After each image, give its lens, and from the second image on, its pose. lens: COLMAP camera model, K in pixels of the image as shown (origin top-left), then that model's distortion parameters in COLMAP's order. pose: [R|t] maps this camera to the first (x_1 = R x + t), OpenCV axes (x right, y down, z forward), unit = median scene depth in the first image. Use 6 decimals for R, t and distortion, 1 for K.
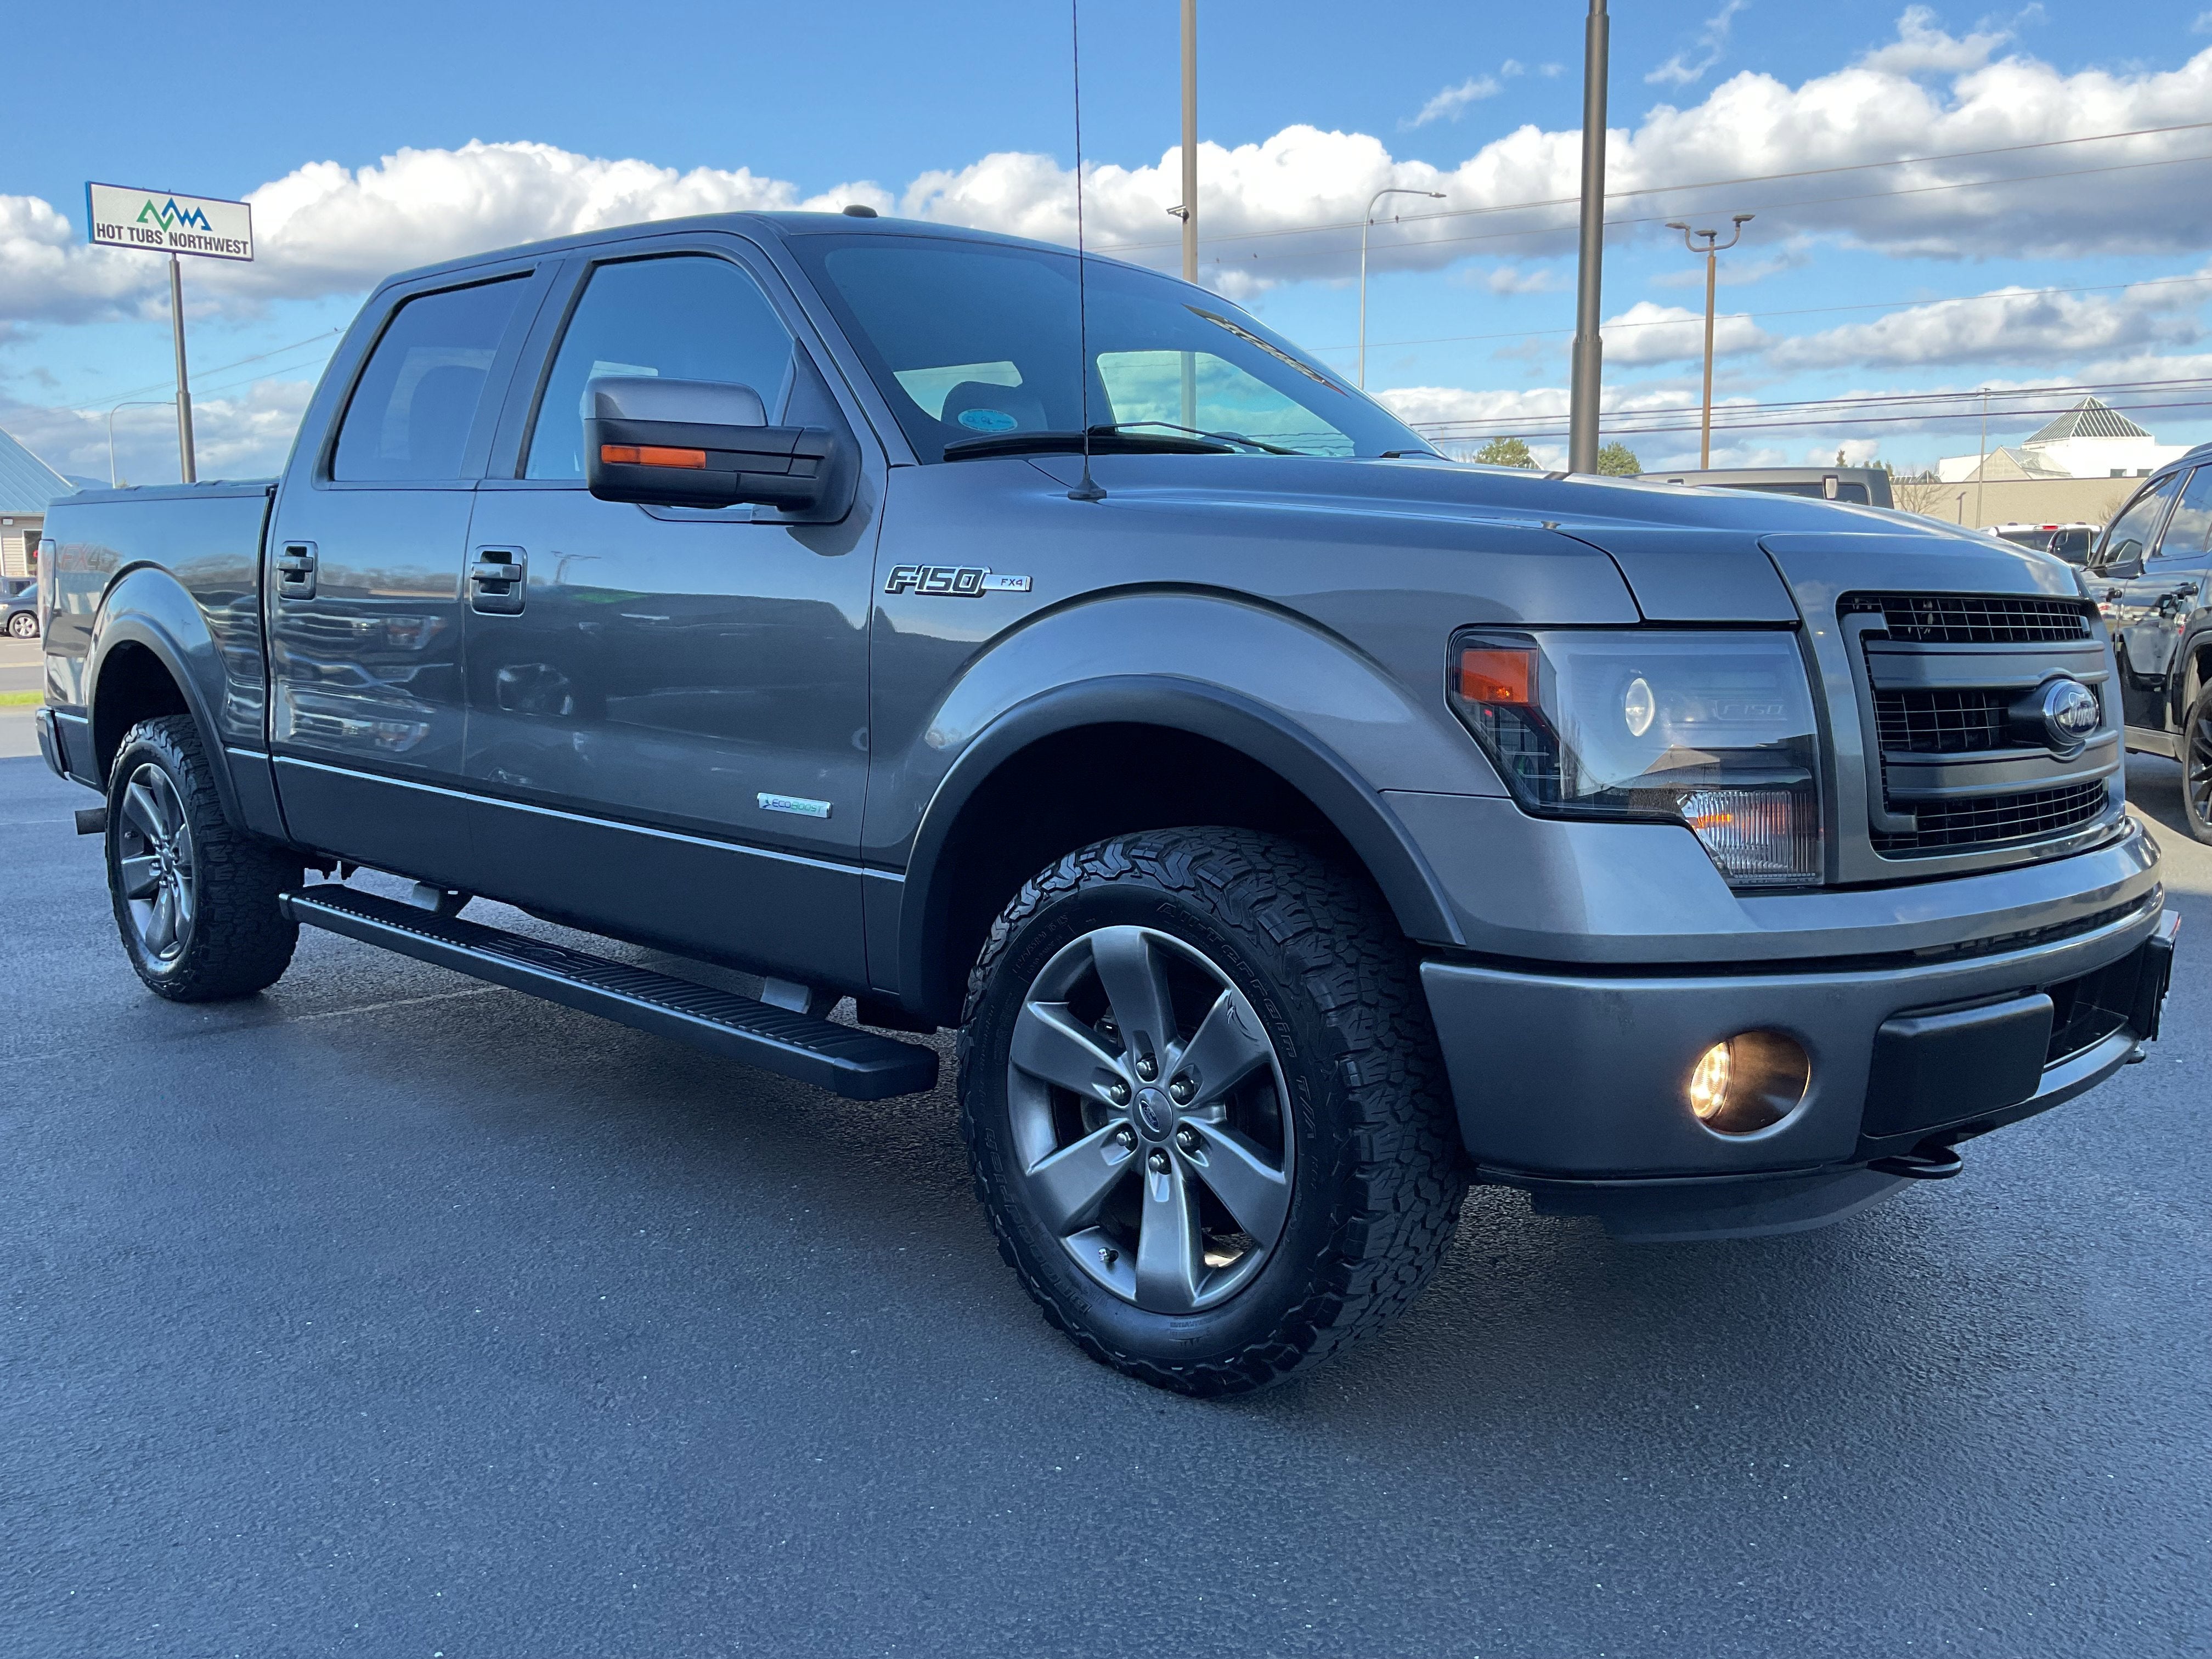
lens RADIAL K [[1812.5, 0, 1127.4], [0, 1812.5, 817.0], [0, 0, 1]] dist [0.062167, -0.105074]
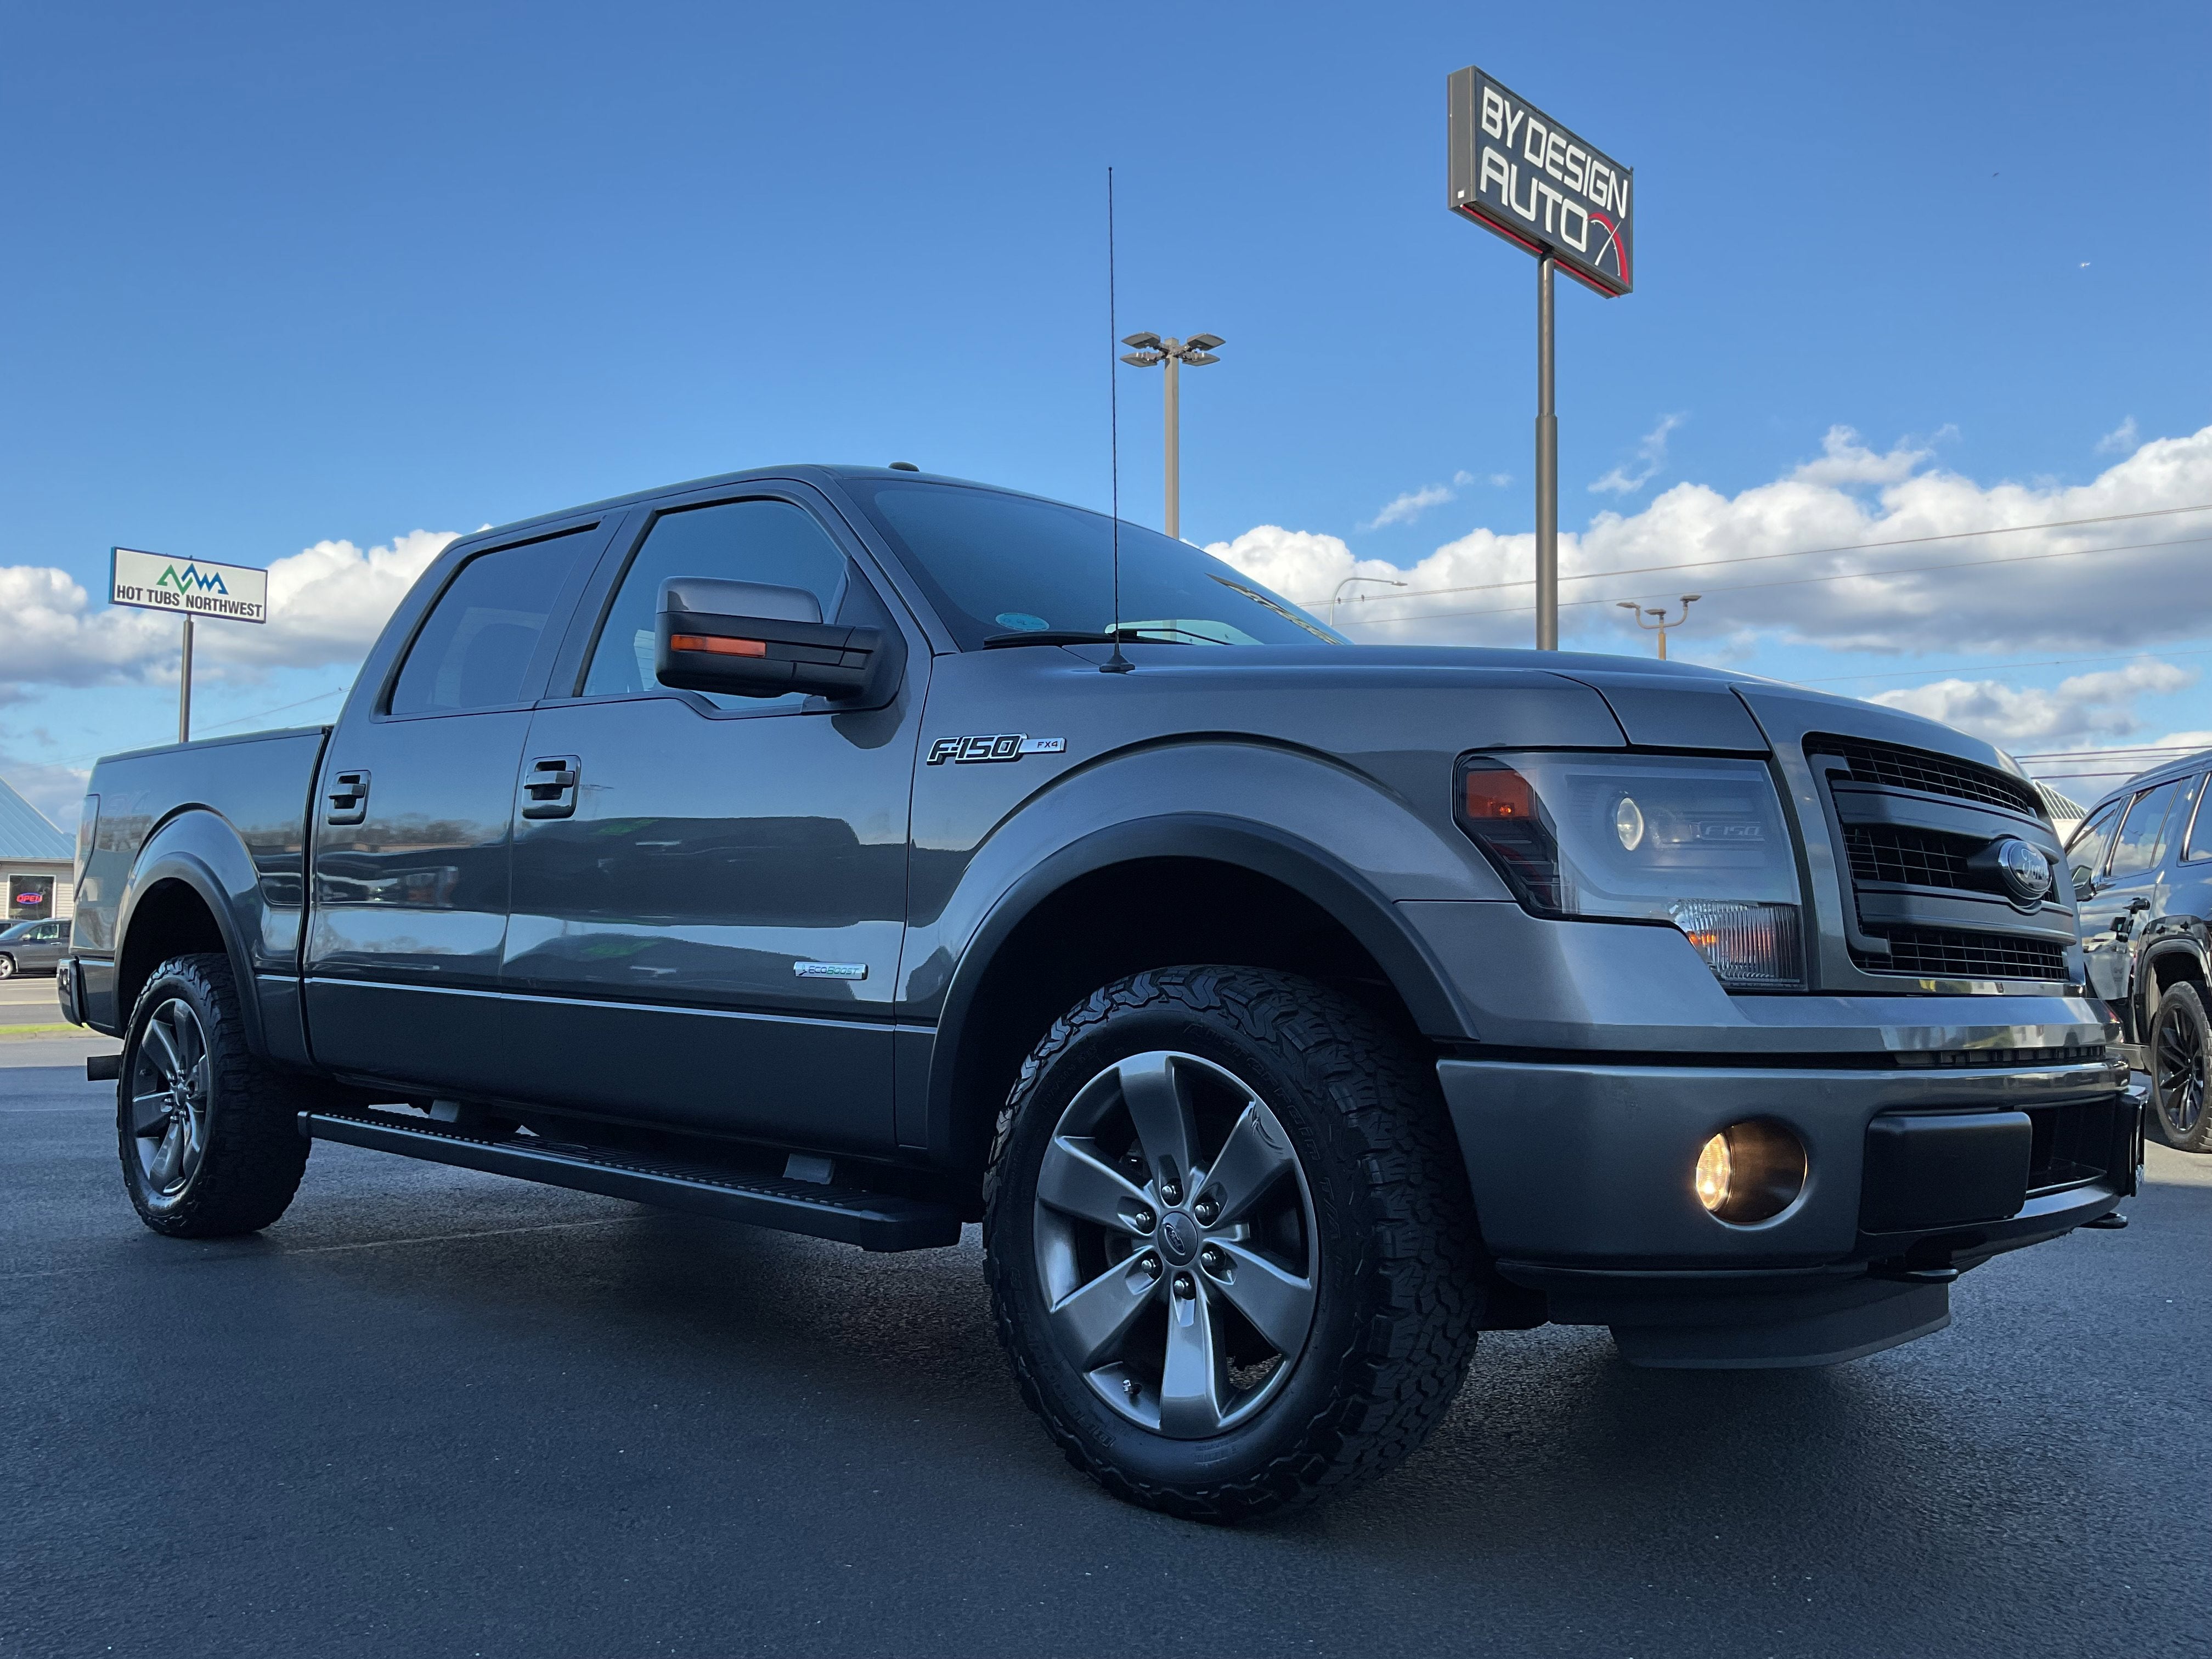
lens RADIAL K [[1812.5, 0, 1127.4], [0, 1812.5, 817.0], [0, 0, 1]] dist [0.062167, -0.105074]
pose [[0.999834, 0.011732, 0.013966, -0.030058], [-0.008698, 0.979698, -0.200293, 0.128913], [-0.016032, 0.200138, 0.979637, -0.057491]]
